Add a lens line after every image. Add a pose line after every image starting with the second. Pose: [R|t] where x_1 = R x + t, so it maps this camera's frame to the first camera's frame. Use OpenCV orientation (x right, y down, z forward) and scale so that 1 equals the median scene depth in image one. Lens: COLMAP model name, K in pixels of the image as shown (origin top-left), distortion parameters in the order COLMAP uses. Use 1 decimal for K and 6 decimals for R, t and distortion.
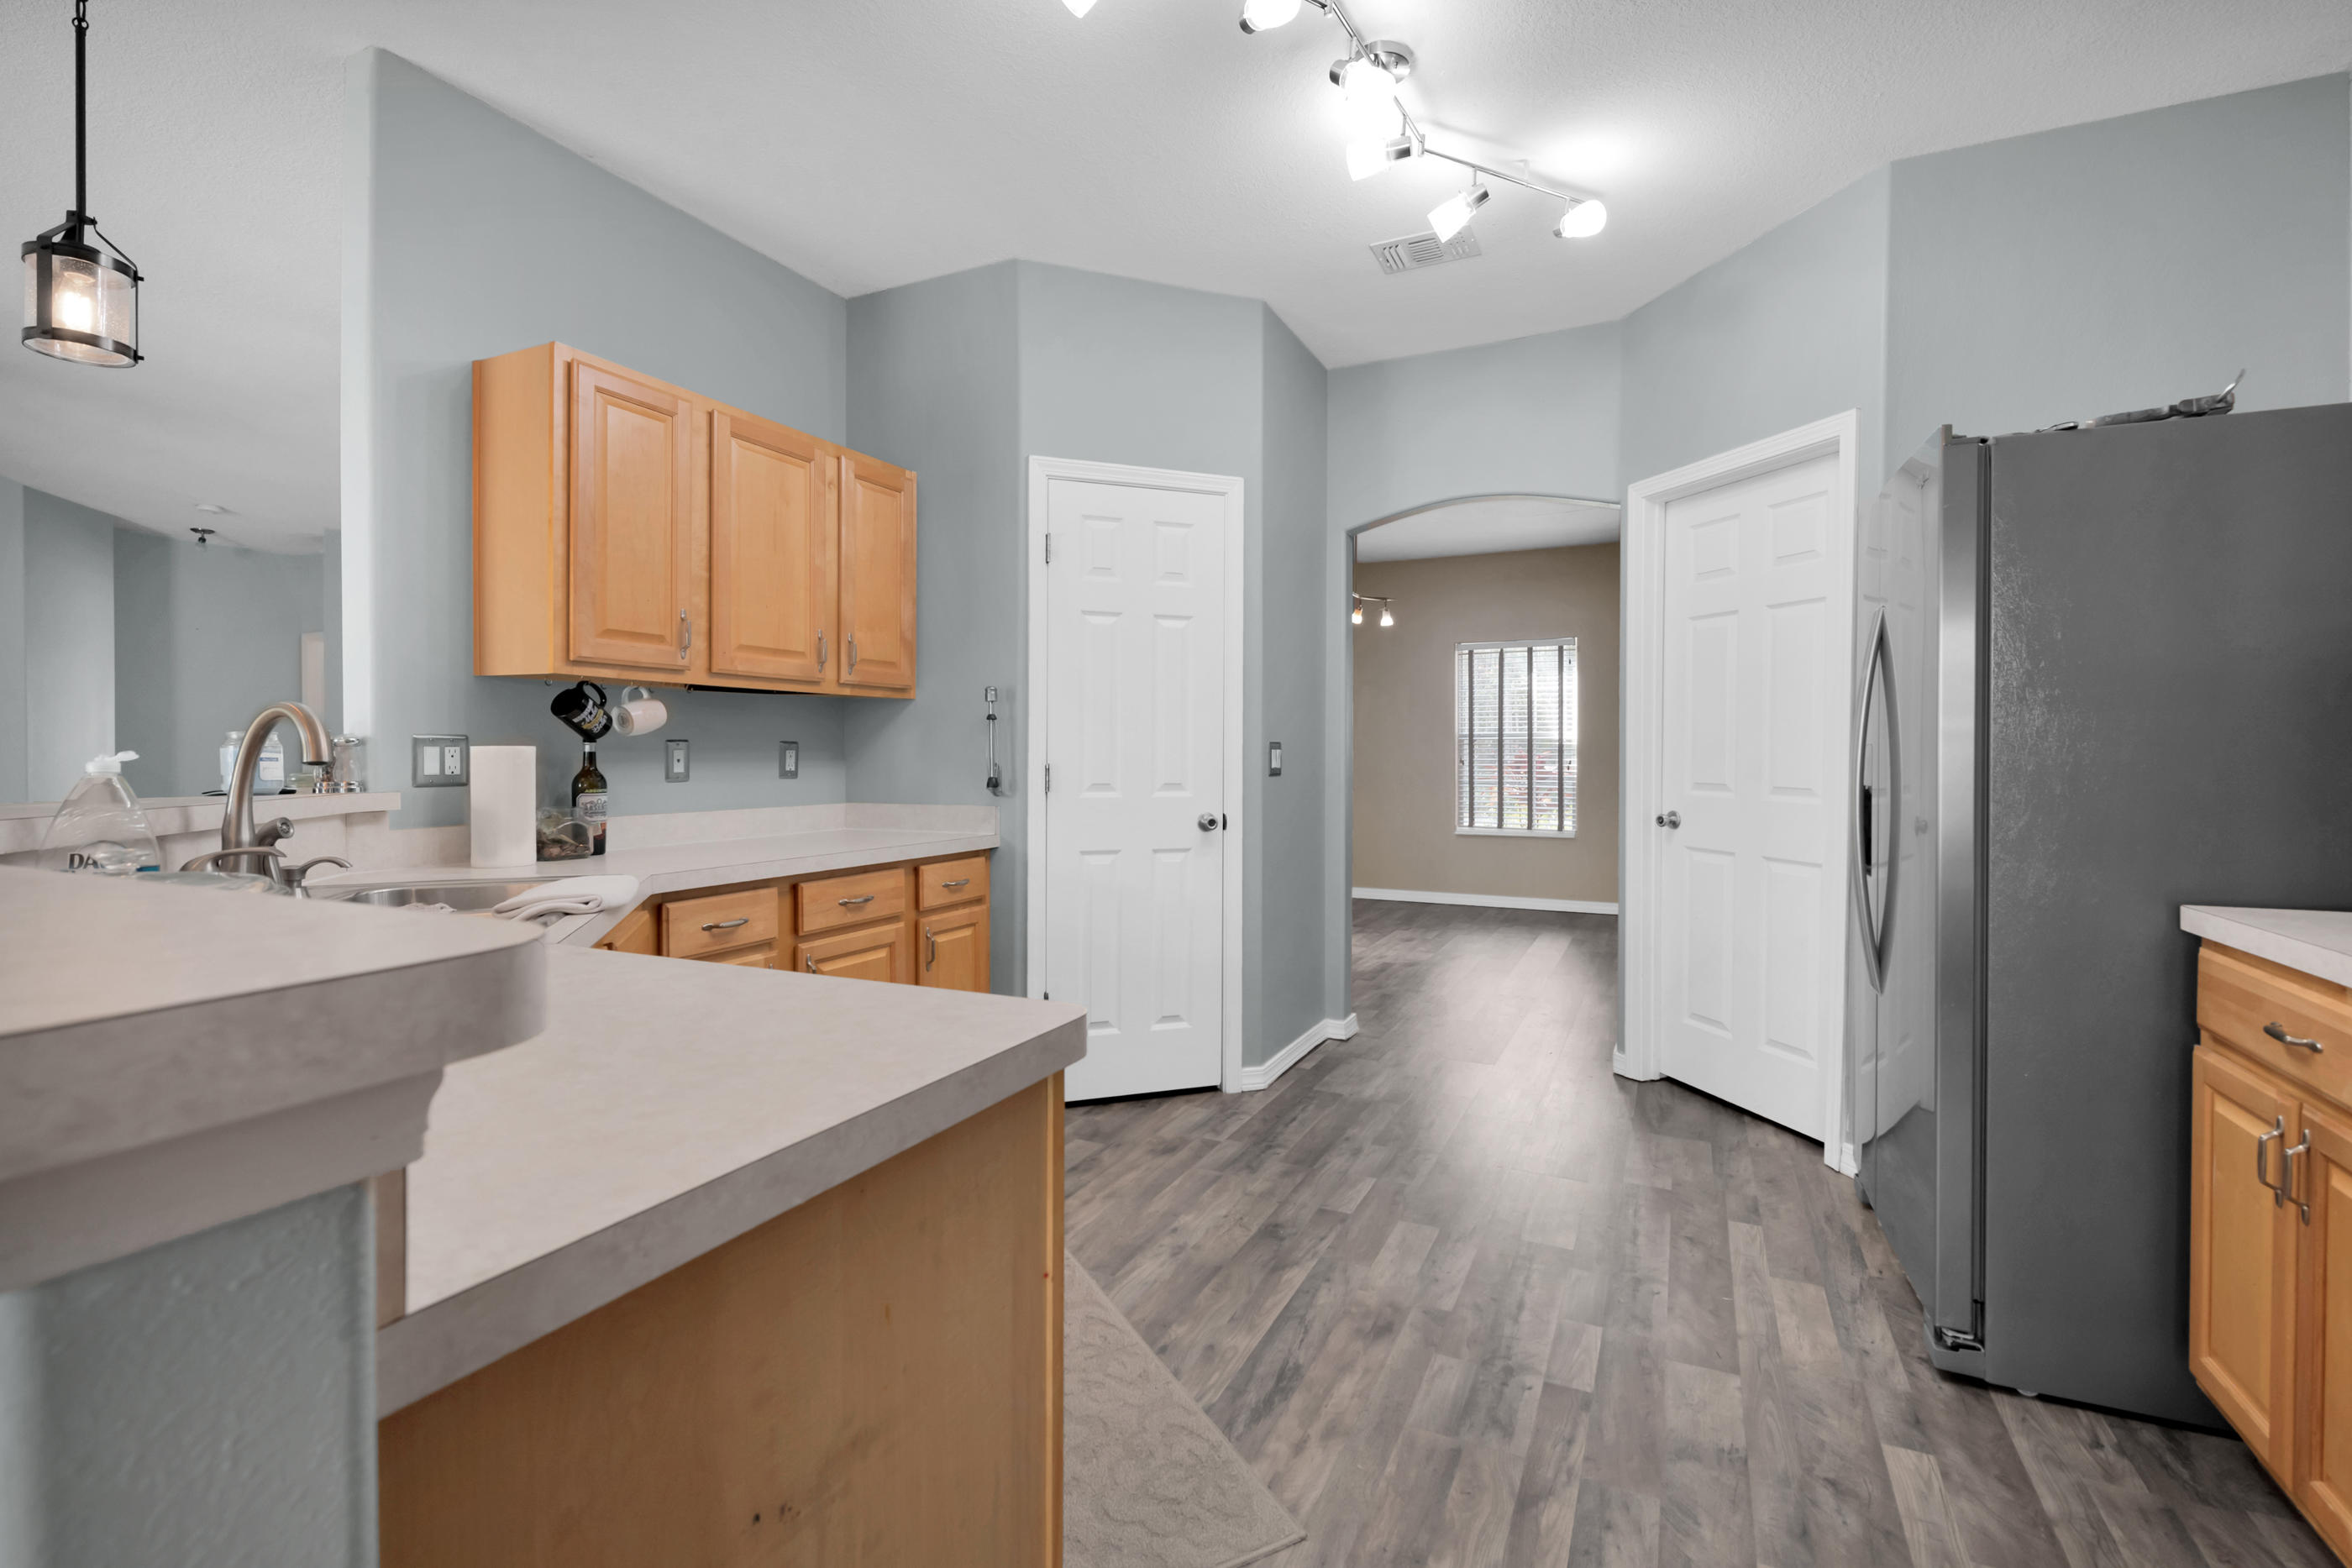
lens RADIAL K [[1047.0, 0, 1190.7], [0, 1047.0, 761.2], [0, 0, 1]] dist [-0.001816, -0.000333]
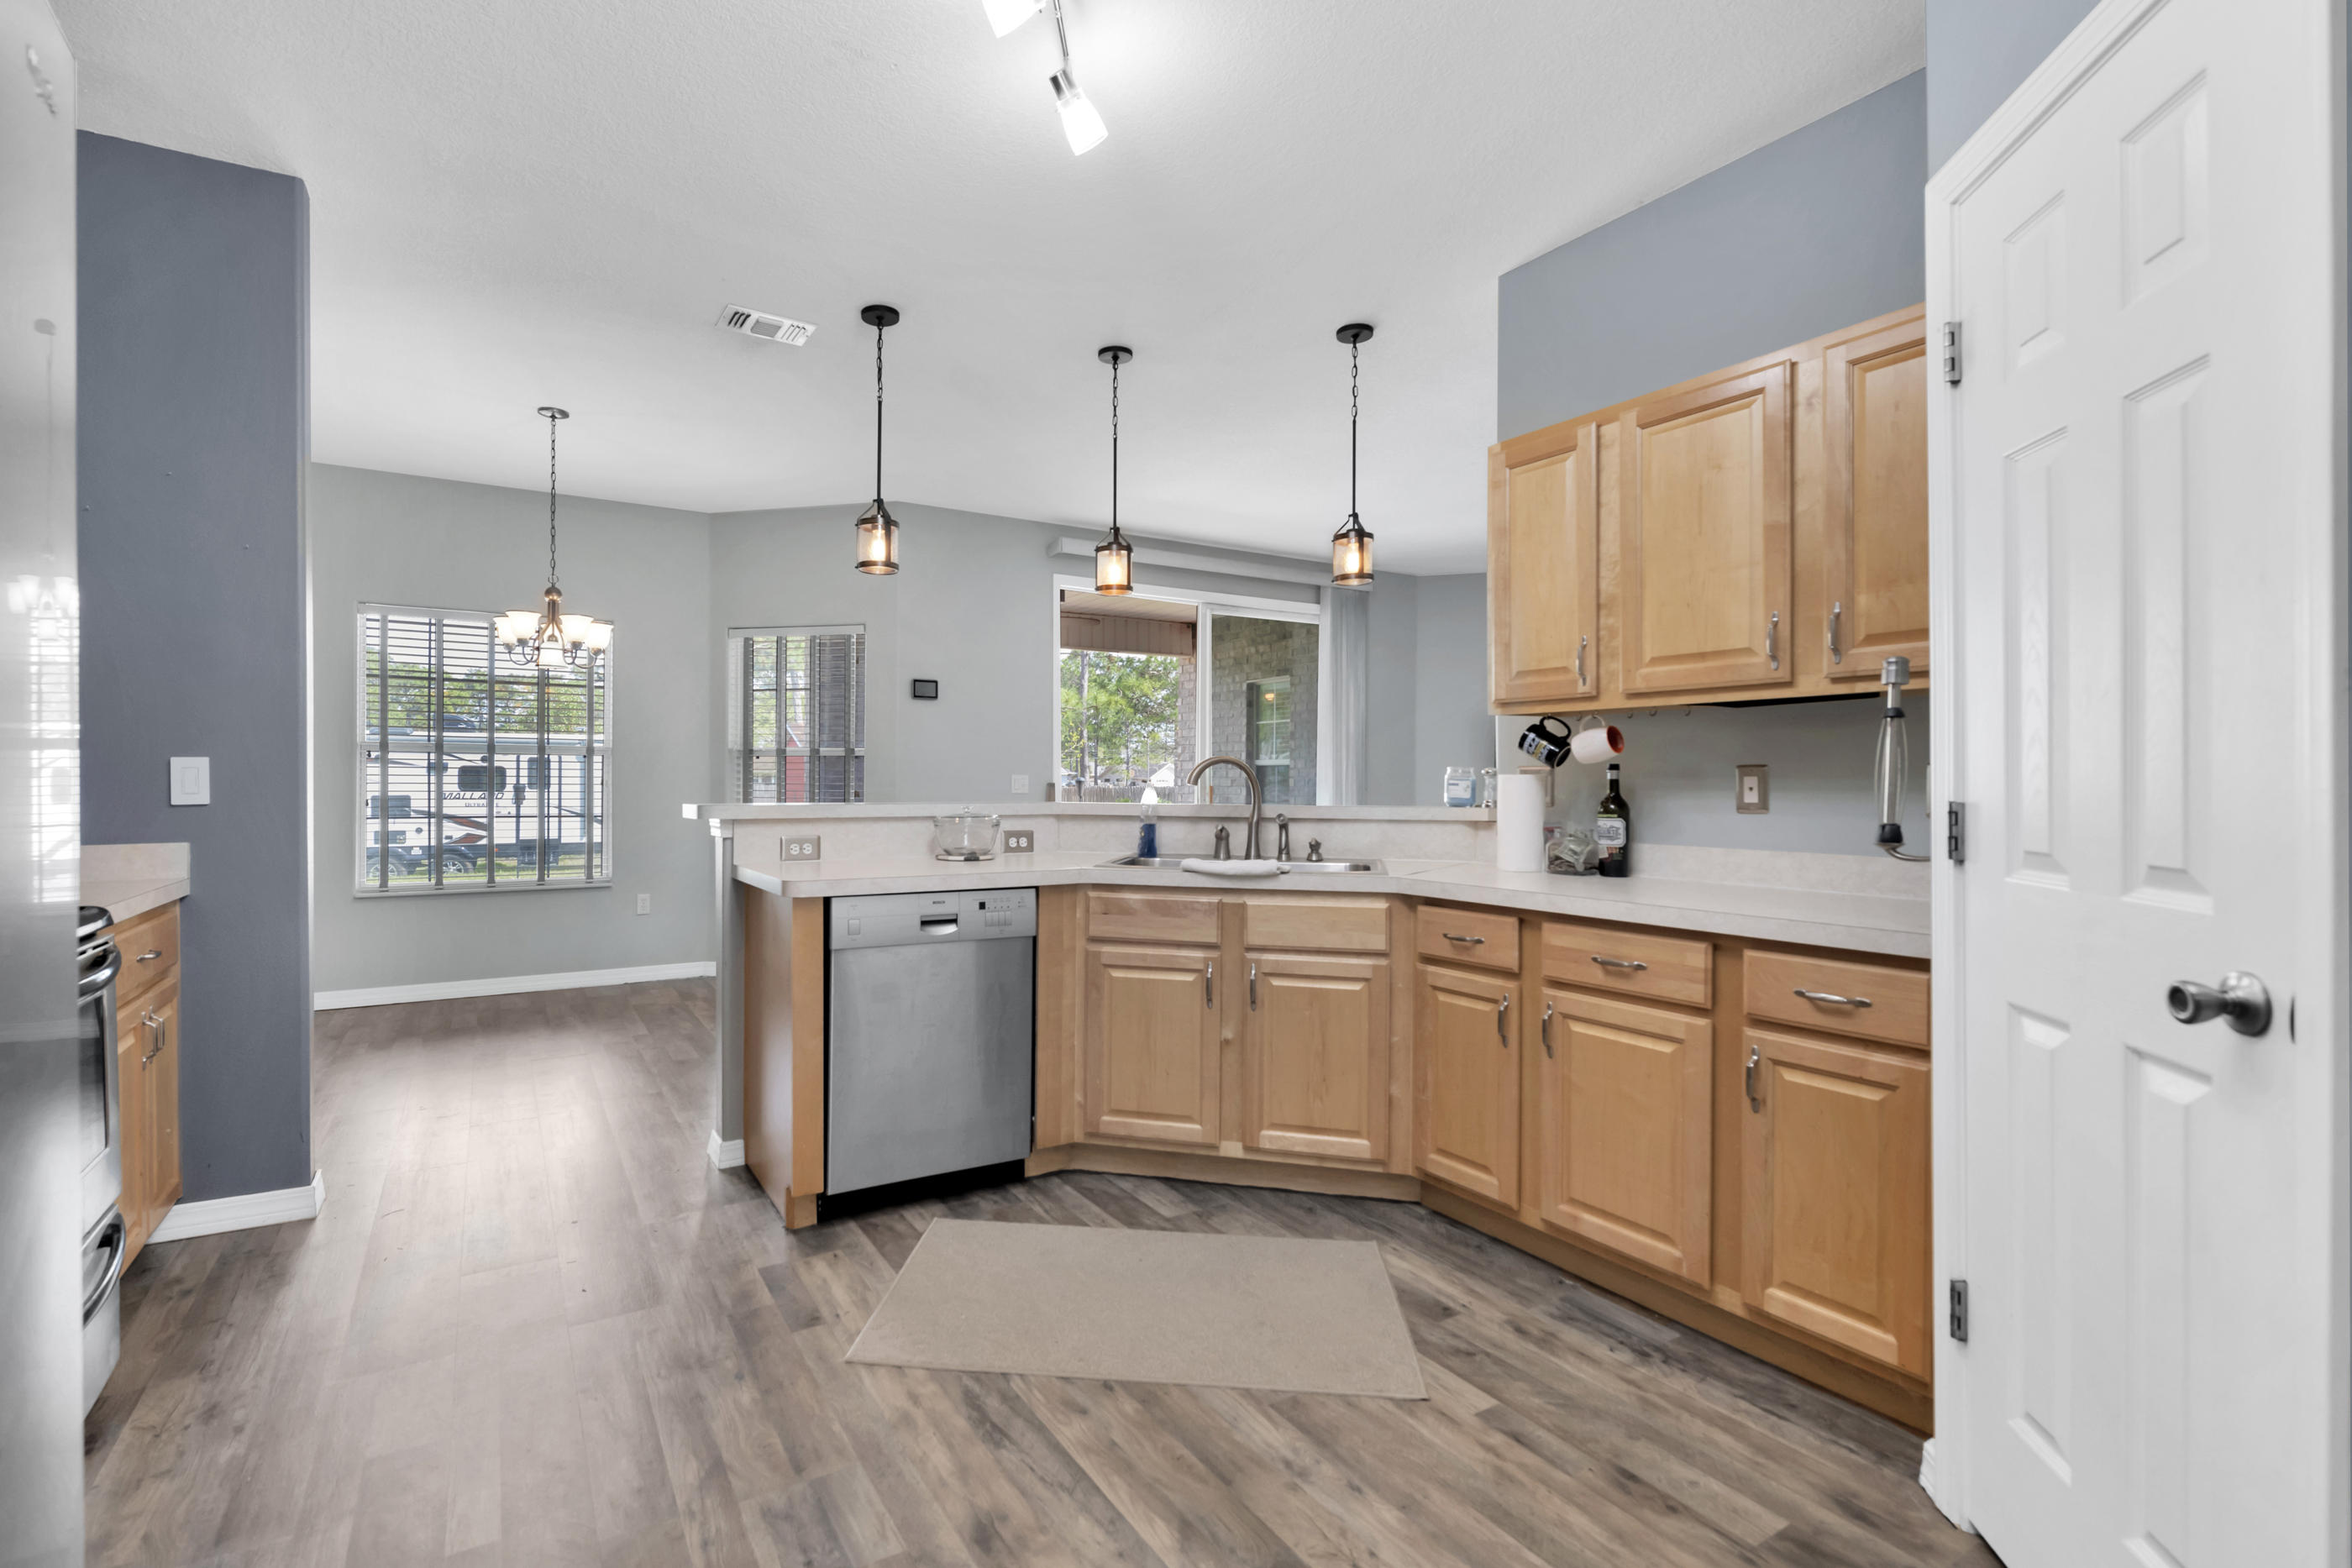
lens RADIAL K [[1047.0, 0, 1079.2], [0, 1047.0, 782.8], [0, 0, 1]] dist [-0.001816, -0.000333]
pose [[-0.577795, 0.001610, -0.816180, 0.818750], [-0.009595, 0.999916, 0.008765, -0.011841], [0.816126, 0.012896, -0.577731, 1.597213]]
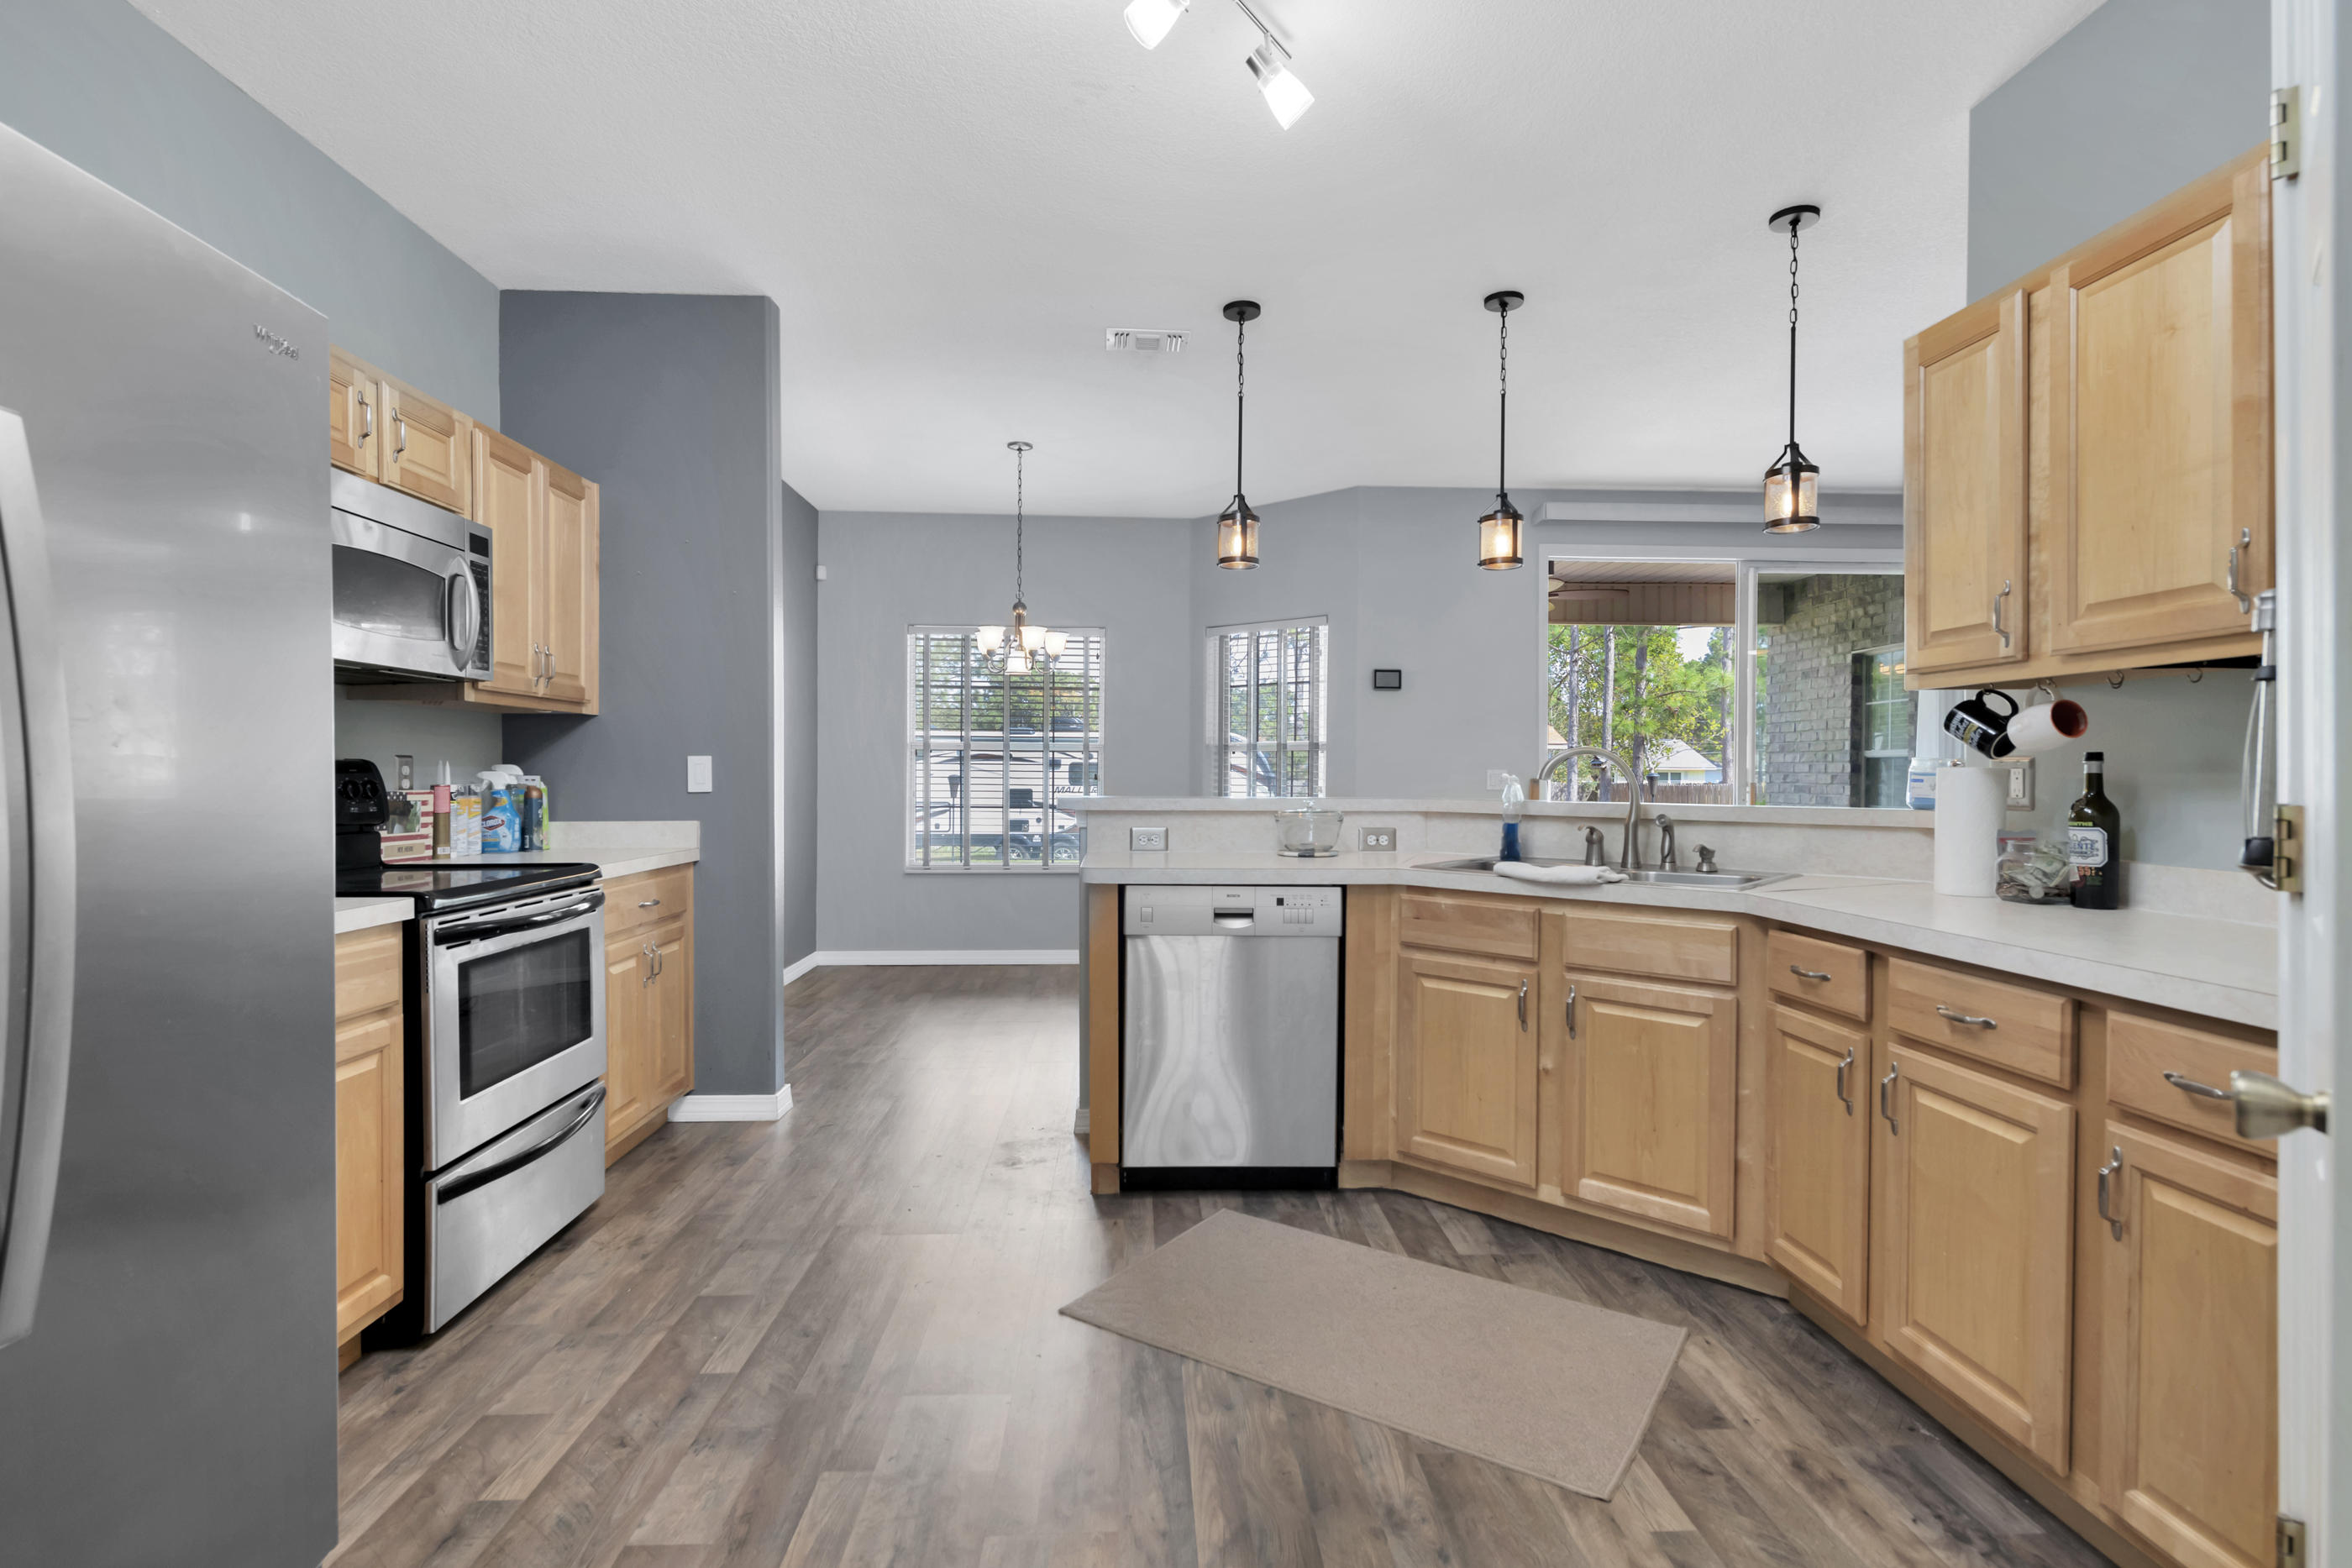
lens RADIAL K [[1113.6, 0, 1165.7], [0, 1113.6, 782.8], [0, 0, 1]] dist [0.001264, -0.002354]
pose [[-0.887073, 0.000736, -0.461628, 0.548541], [-0.007579, 0.999841, 0.016158, -0.012575], [0.461566, 0.017832, -0.886927, 1.923877]]
